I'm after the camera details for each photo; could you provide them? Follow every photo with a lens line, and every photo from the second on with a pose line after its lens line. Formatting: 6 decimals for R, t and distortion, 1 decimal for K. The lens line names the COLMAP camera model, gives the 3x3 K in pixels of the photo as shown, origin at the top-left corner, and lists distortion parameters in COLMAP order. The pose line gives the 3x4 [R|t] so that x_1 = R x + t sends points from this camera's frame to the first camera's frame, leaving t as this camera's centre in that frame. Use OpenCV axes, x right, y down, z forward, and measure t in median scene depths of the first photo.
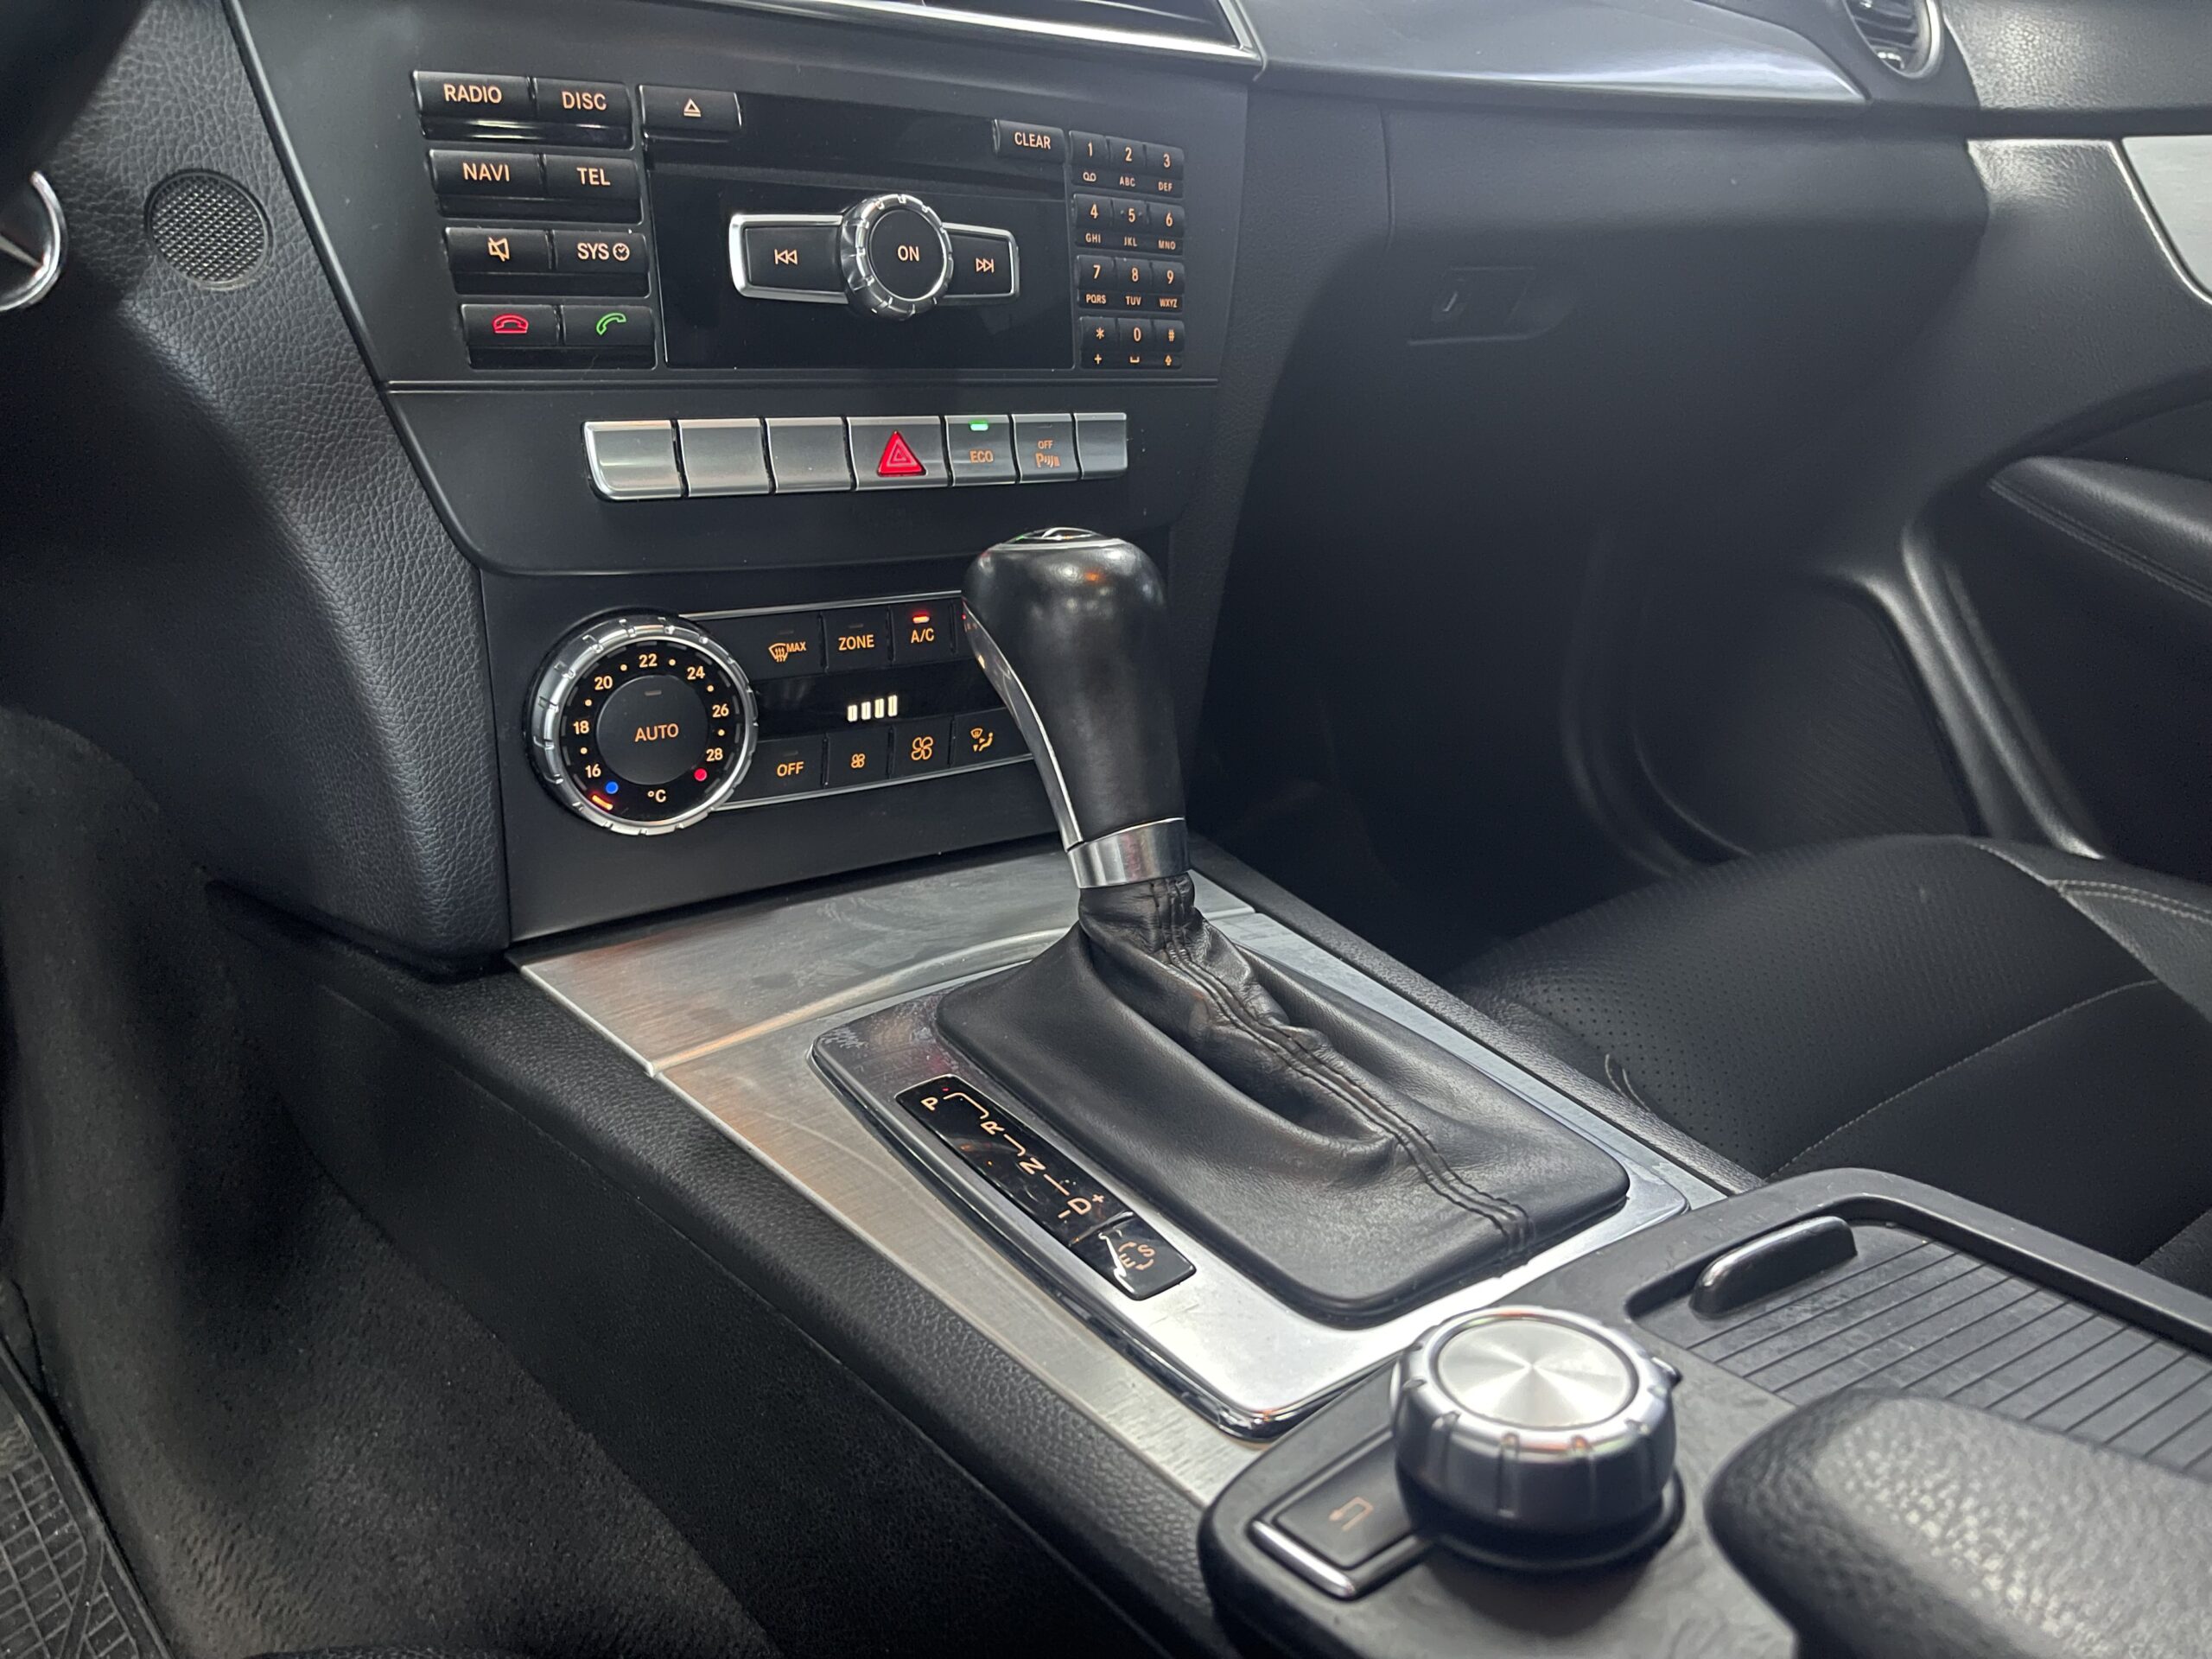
lens RADIAL K [[1639.1, 0, 1105.0], [0, 1639.1, 848.2], [0, 0, 1]] dist [0.017495, -0.048276]
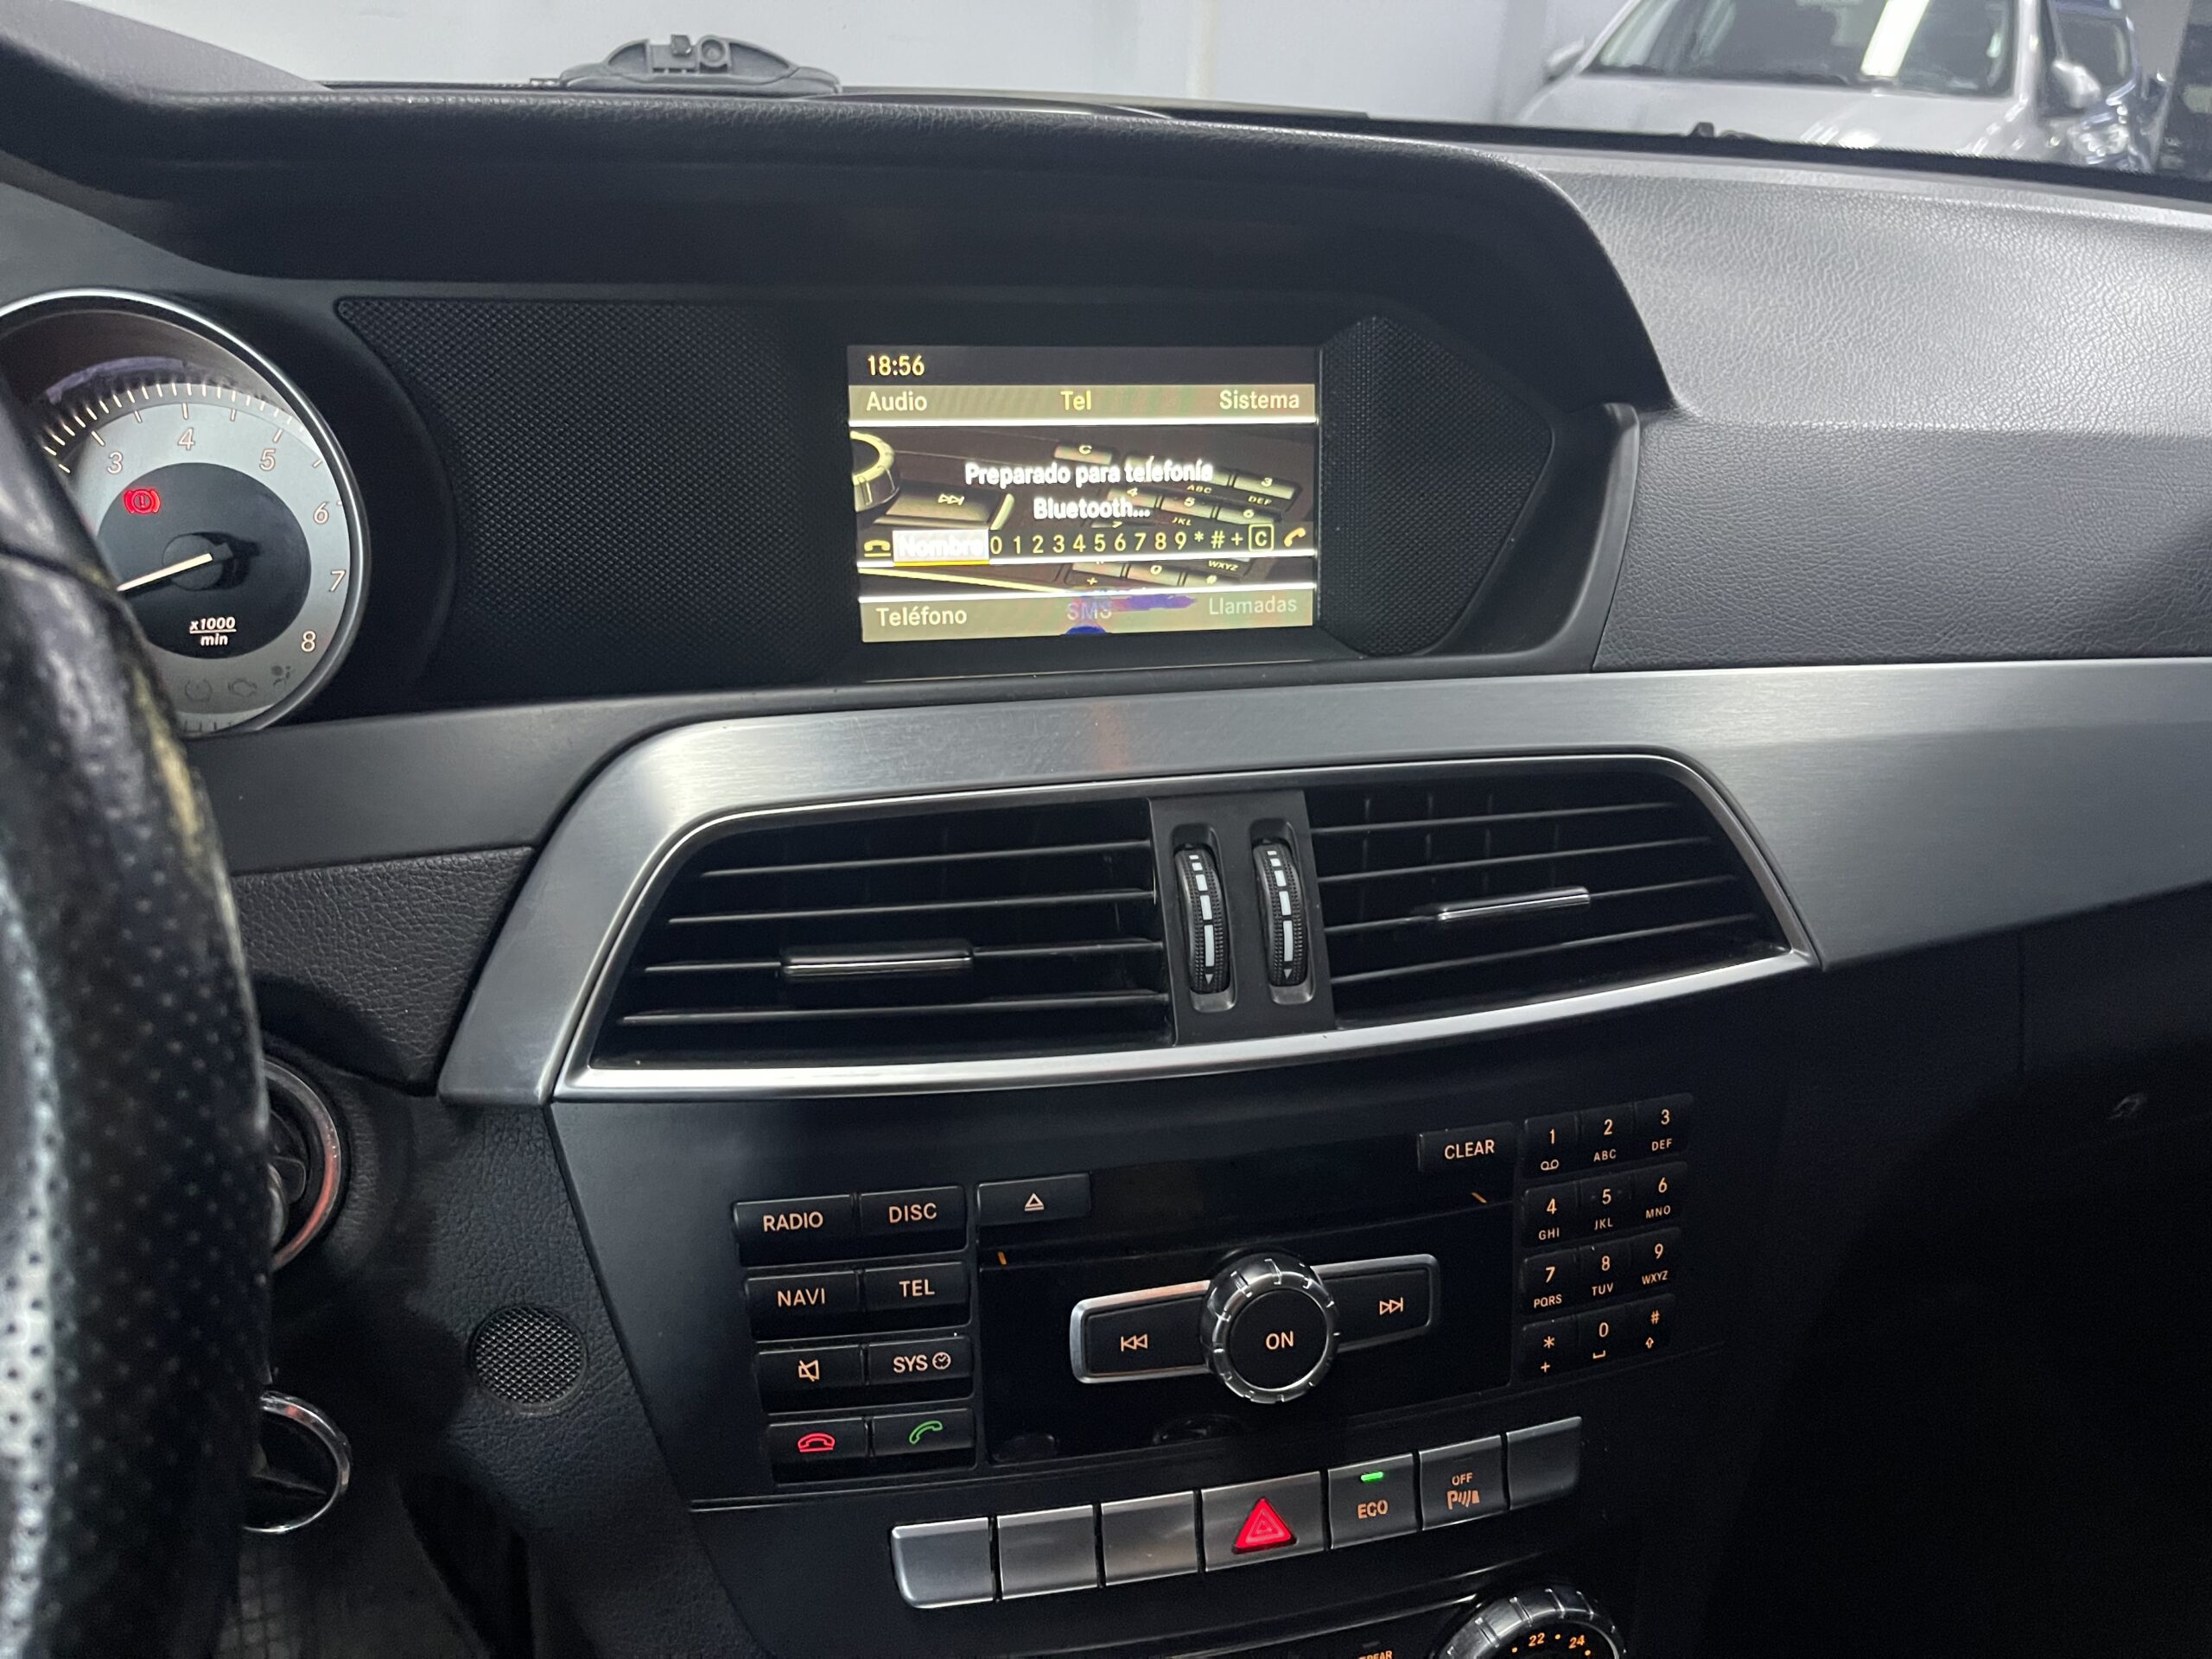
lens RADIAL K [[1639.1, 0, 1094.7], [0, 1639.1, 820.9], [0, 0, 1]] dist [0.017495, -0.048276]
pose [[0.911825, 0.092300, -0.400069, 0.106999], [-0.104218, 0.994522, -0.008086, -0.624405], [0.397131, 0.049067, 0.916449, 0.187209]]
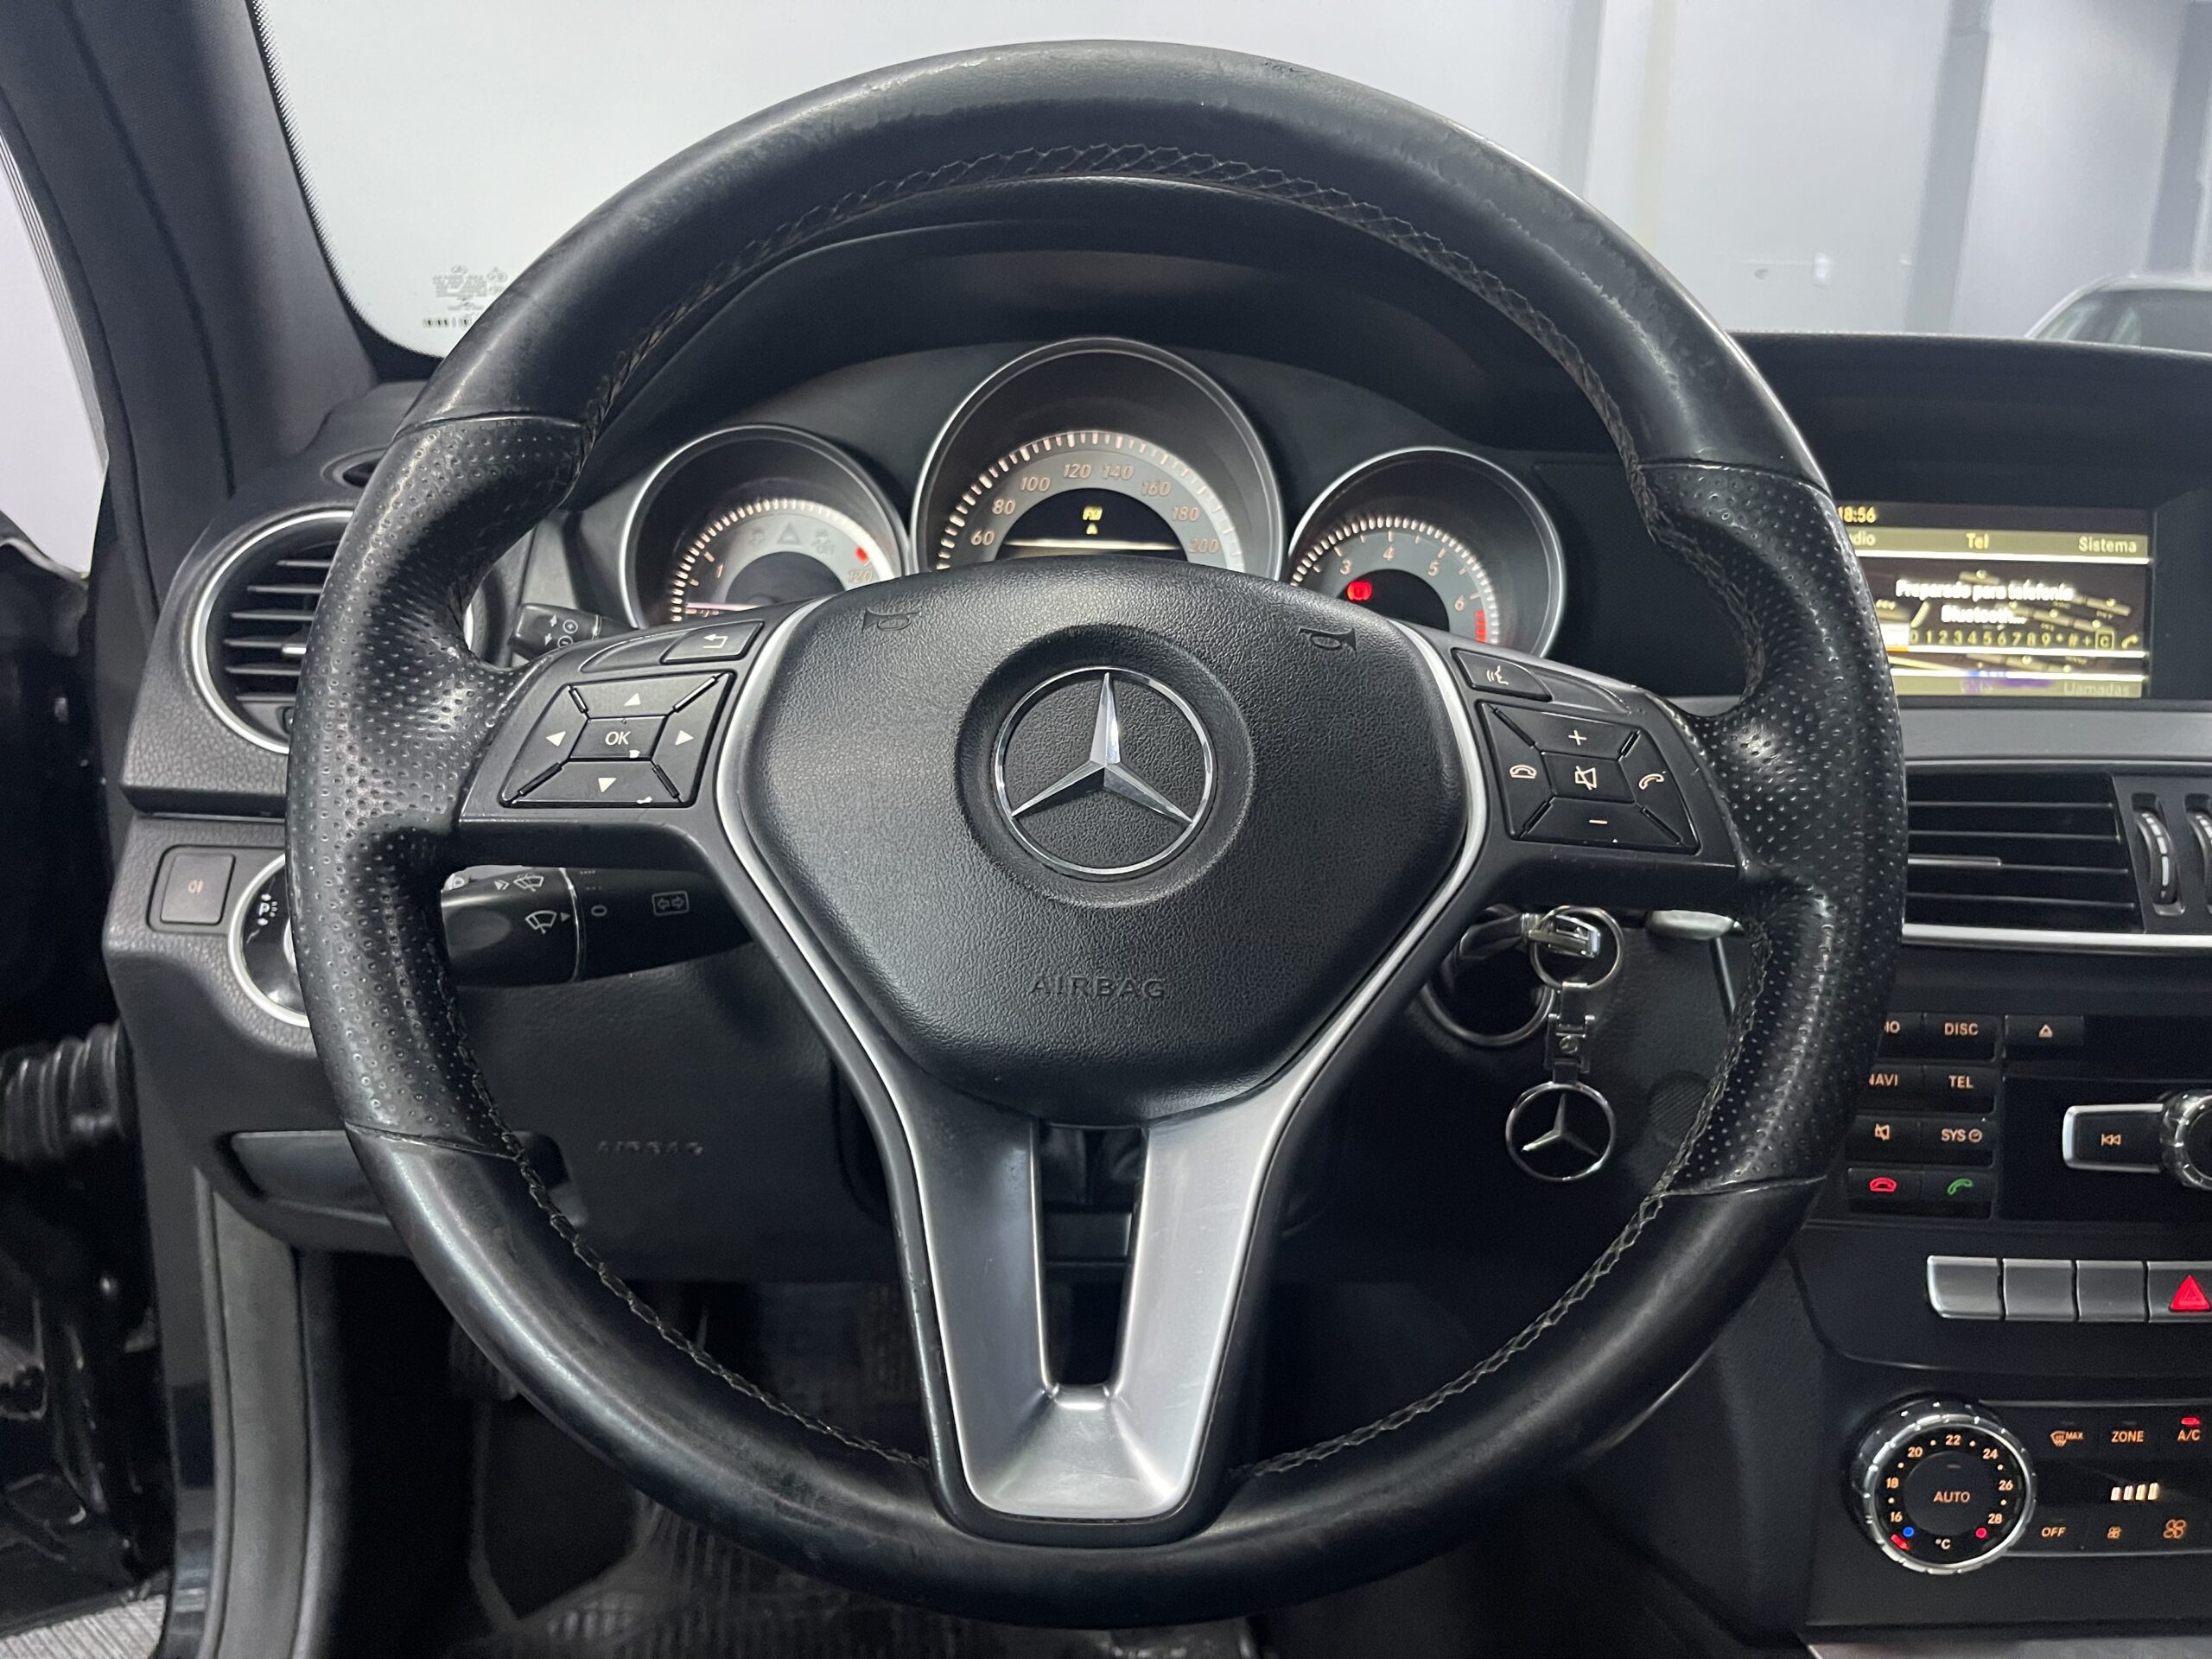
lens RADIAL K [[1639.1, 0, 1020.1], [0, 1639.1, 828.0], [0, 0, 1]] dist [0.017495, -0.048276]
pose [[0.797598, 0.066461, -0.599517, -0.126110], [-0.187115, 0.972142, -0.141169, -0.259682], [0.573433, 0.224775, 0.787814, -0.517622]]
